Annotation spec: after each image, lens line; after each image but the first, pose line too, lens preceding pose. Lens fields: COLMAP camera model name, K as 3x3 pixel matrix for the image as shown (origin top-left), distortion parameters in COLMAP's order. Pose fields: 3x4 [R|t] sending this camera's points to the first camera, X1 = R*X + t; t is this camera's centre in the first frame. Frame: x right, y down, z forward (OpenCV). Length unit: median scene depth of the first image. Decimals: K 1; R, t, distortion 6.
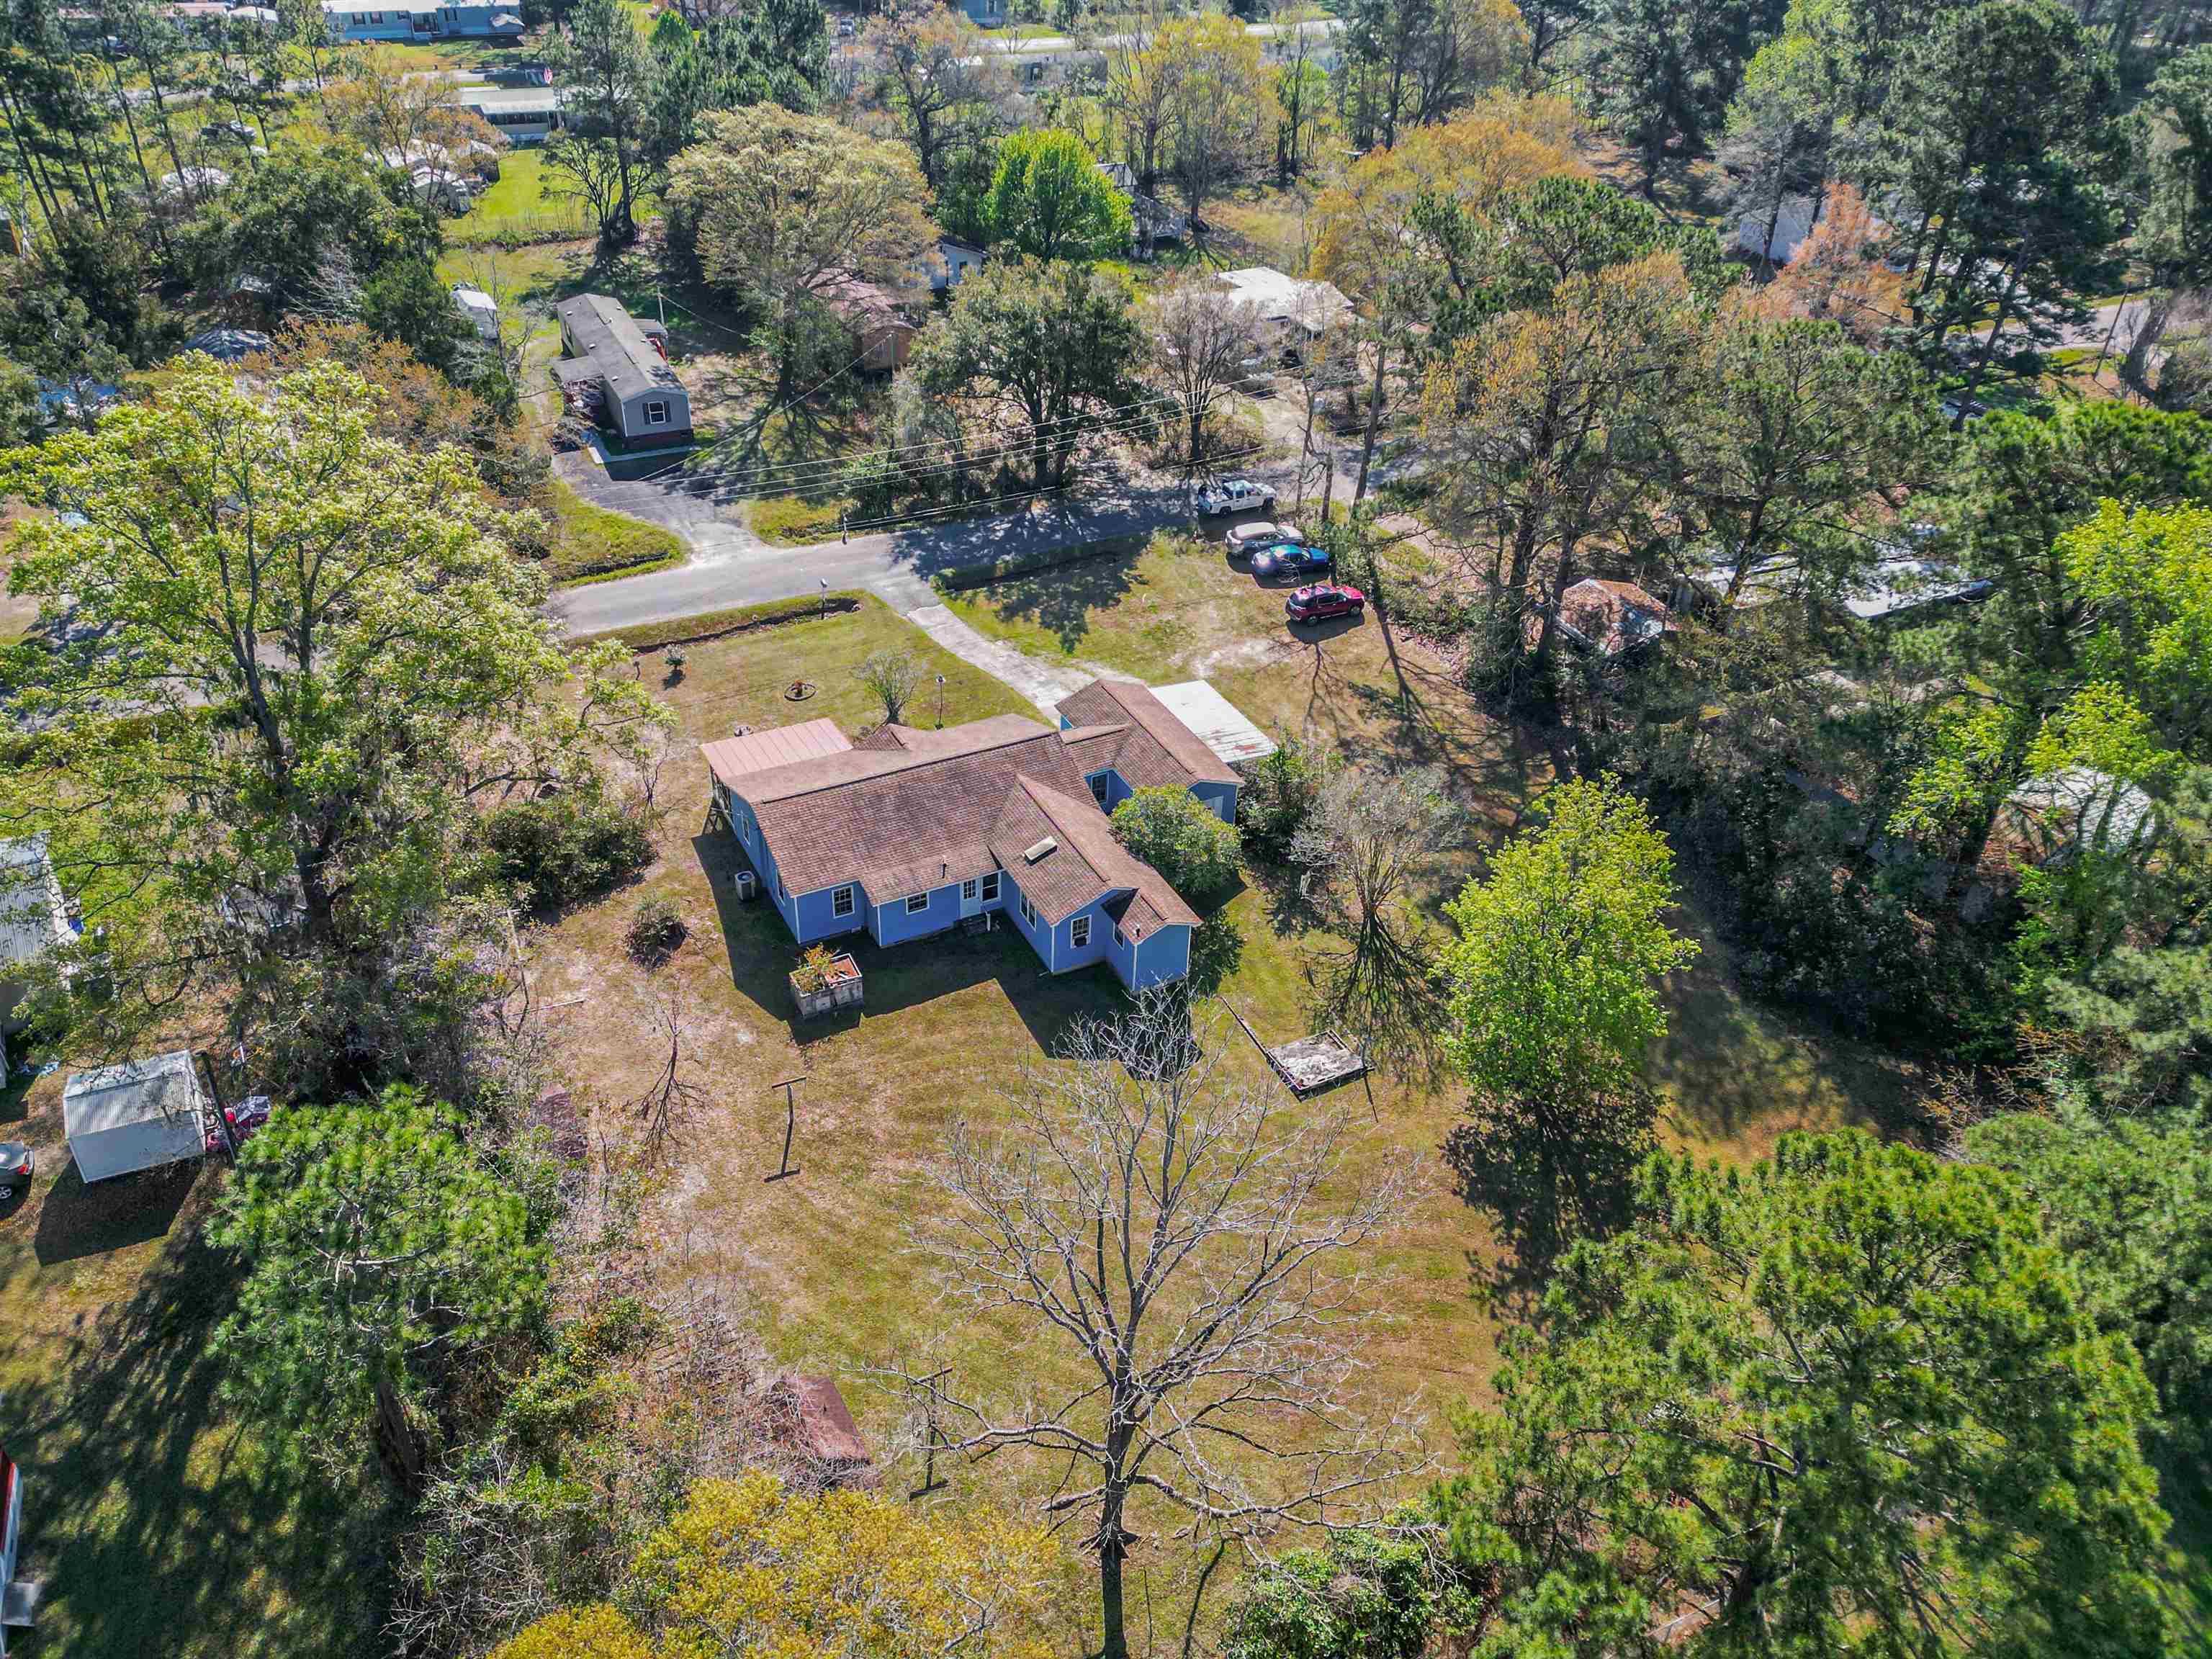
lens RADIAL K [[1632.2, 0, 1106.0], [0, 1632.2, 829.5], [0, 0, 1]] dist [0.168070, -0.395537]
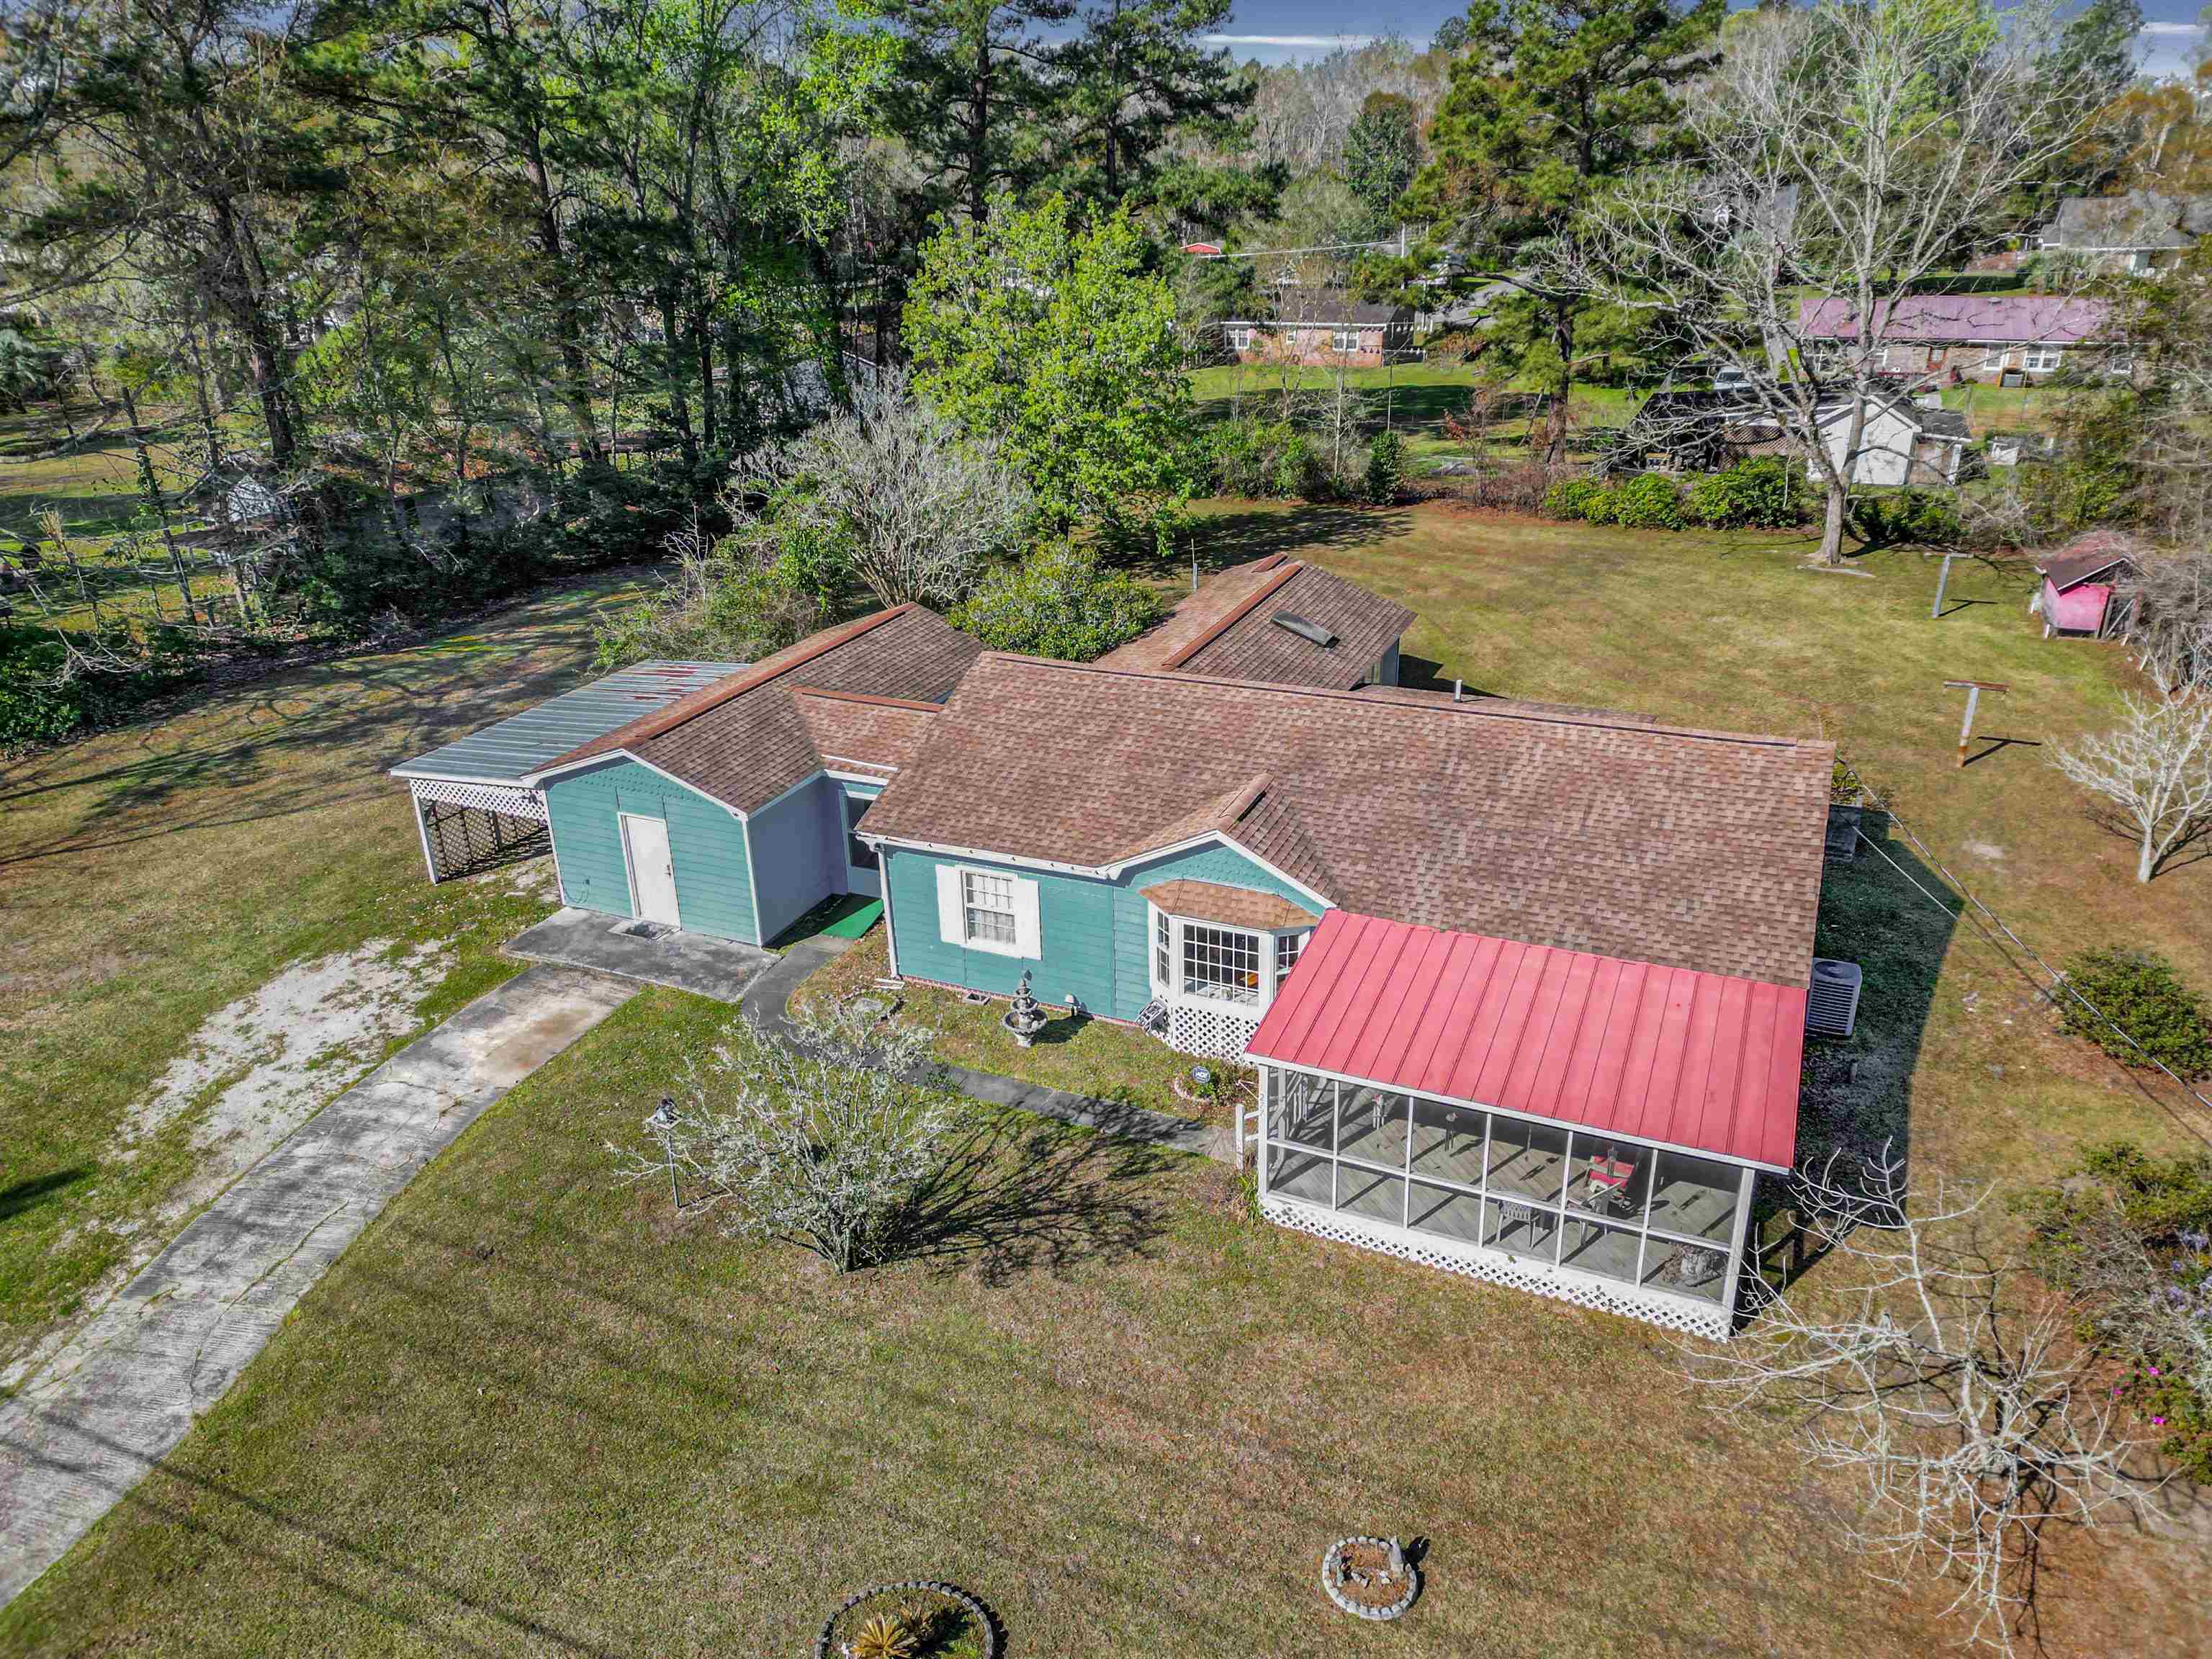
lens RADIAL K [[1525.9, 0, 1106.0], [0, 1525.9, 829.5], [0, 0, 1]] dist [0.077025, -0.080623]
pose [[-0.623246, -0.335507, 0.706399, -0.267607], [0.444105, 0.591658, 0.672839, -0.225413], [-0.643688, 0.733060, -0.219748, 0.884998]]
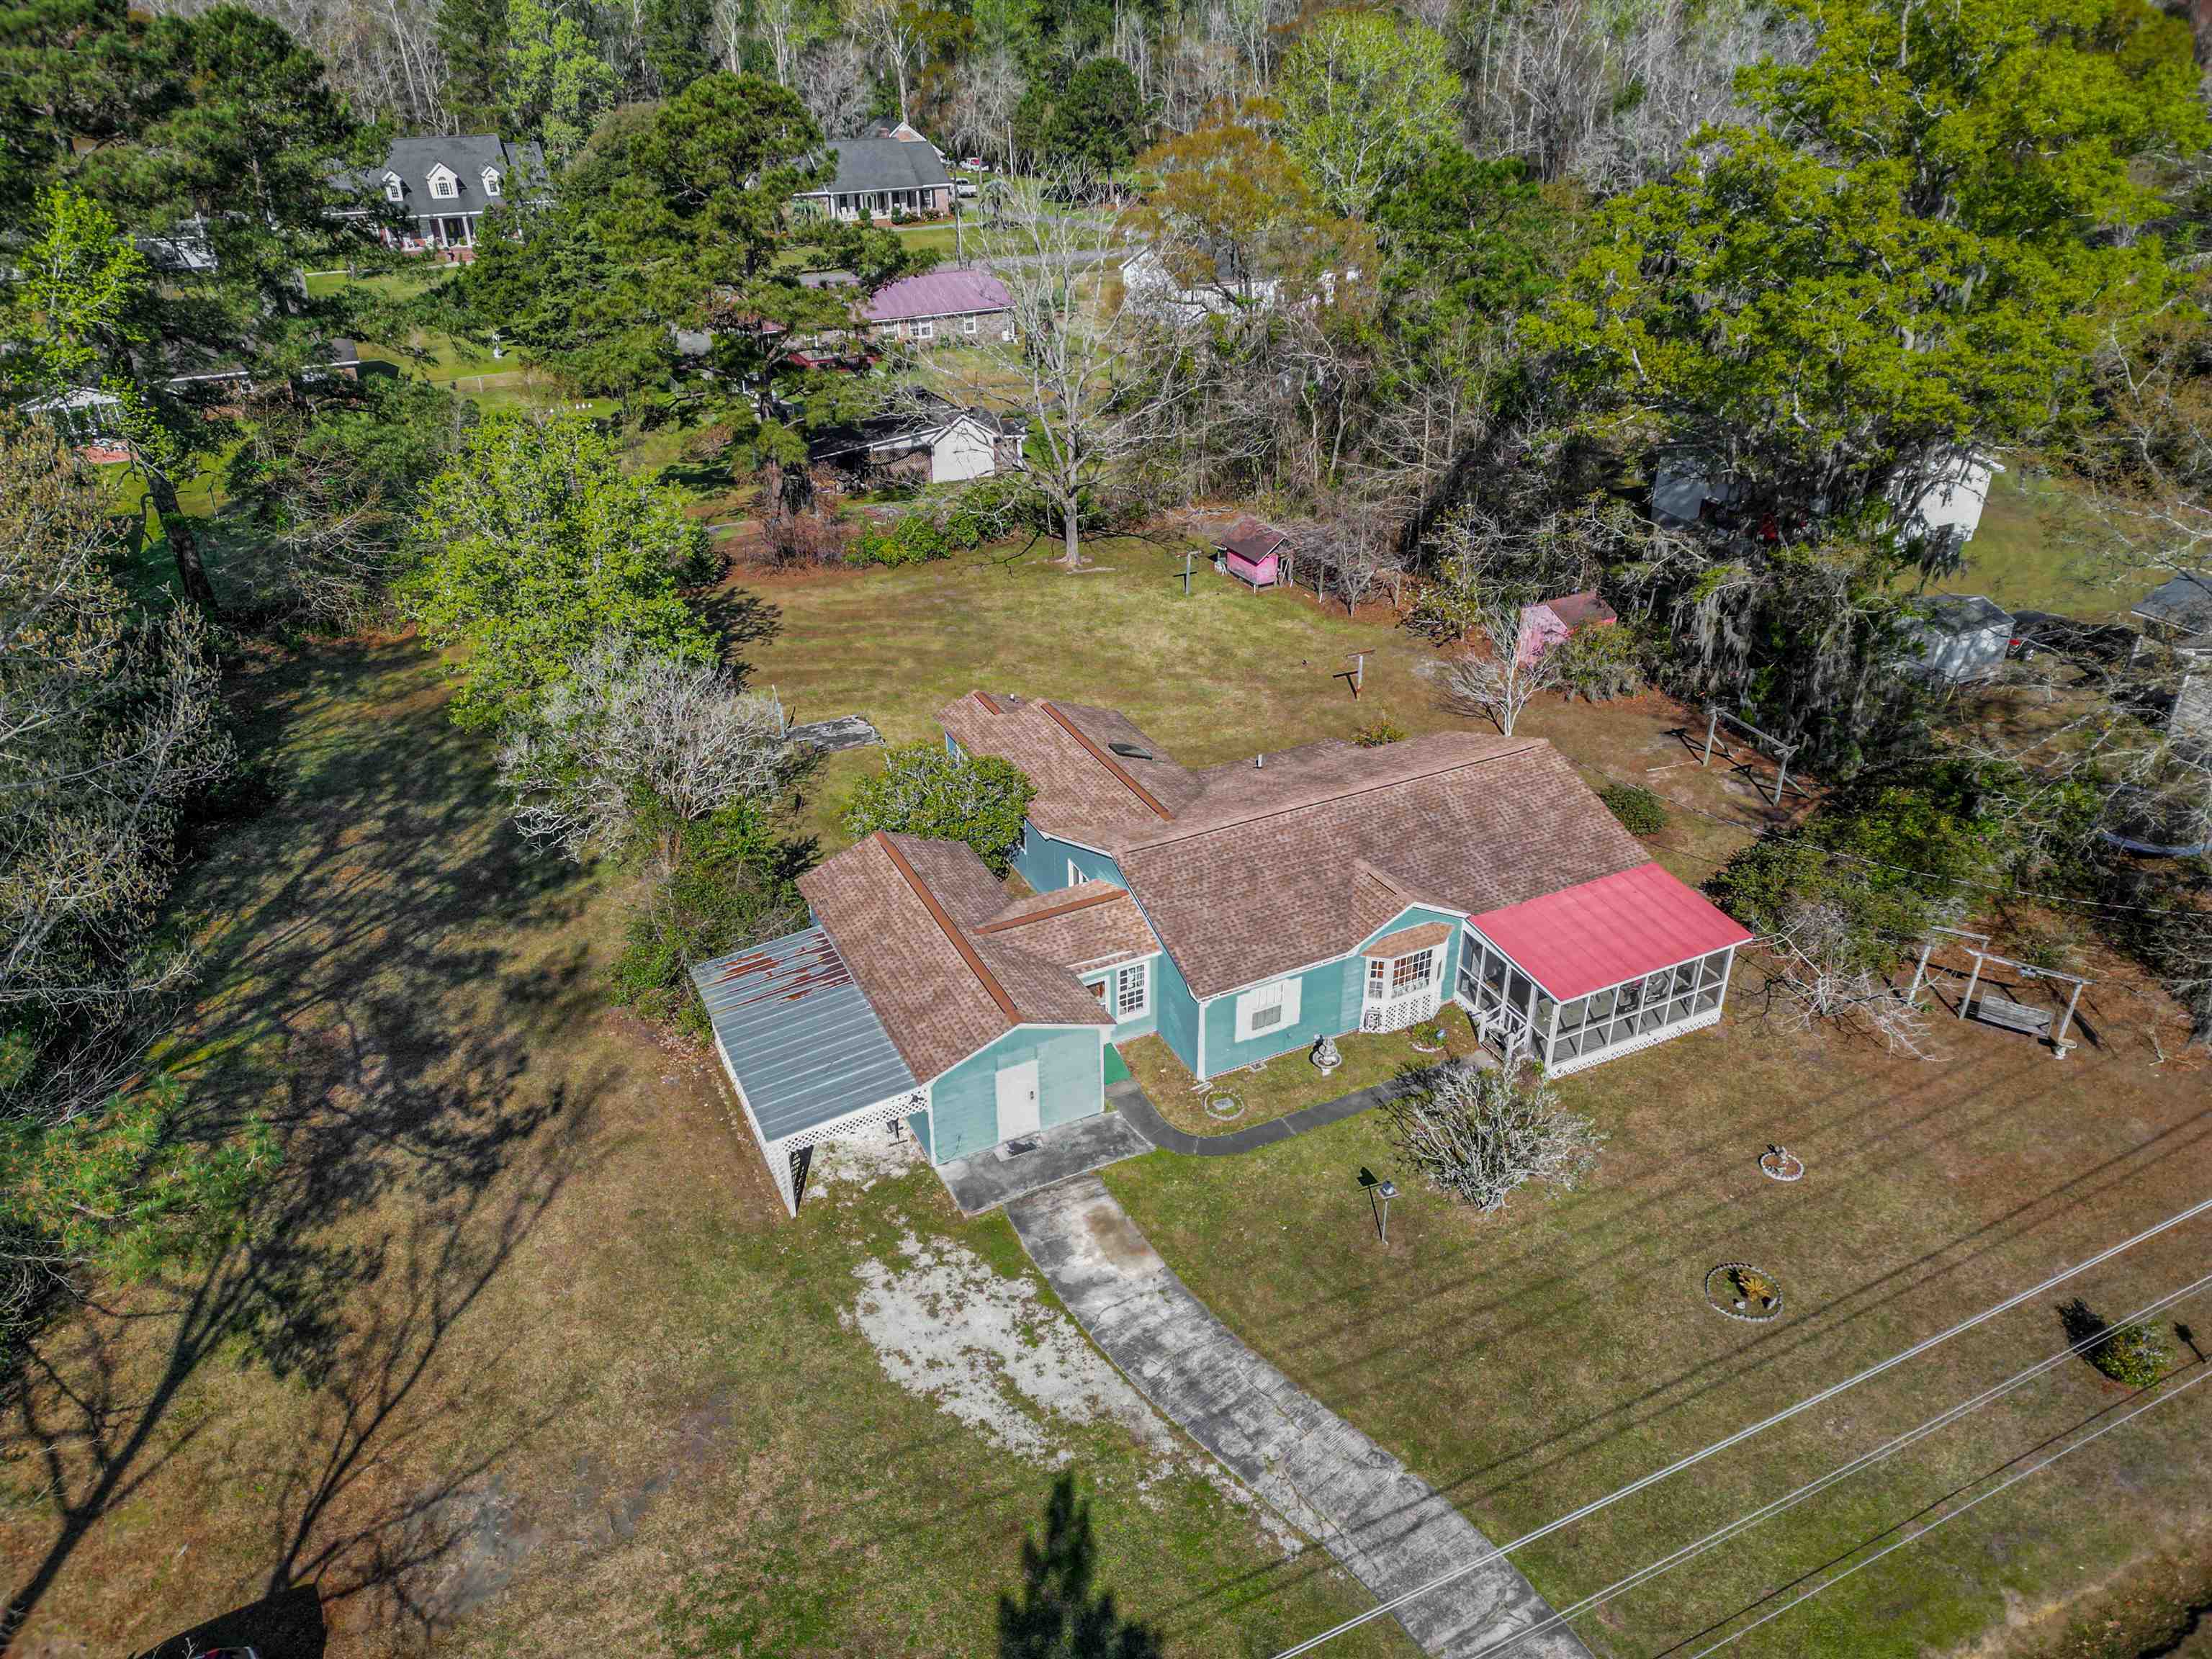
lens RADIAL K [[1525.9, 0, 1106.0], [0, 1525.9, 829.5], [0, 0, 1]] dist [0.077025, -0.080623]
pose [[-0.999253, -0.037939, 0.007326, -0.025695], [-0.009955, 0.435956, 0.899913, -0.439997], [-0.037336, 0.899168, -0.436008, 0.988826]]
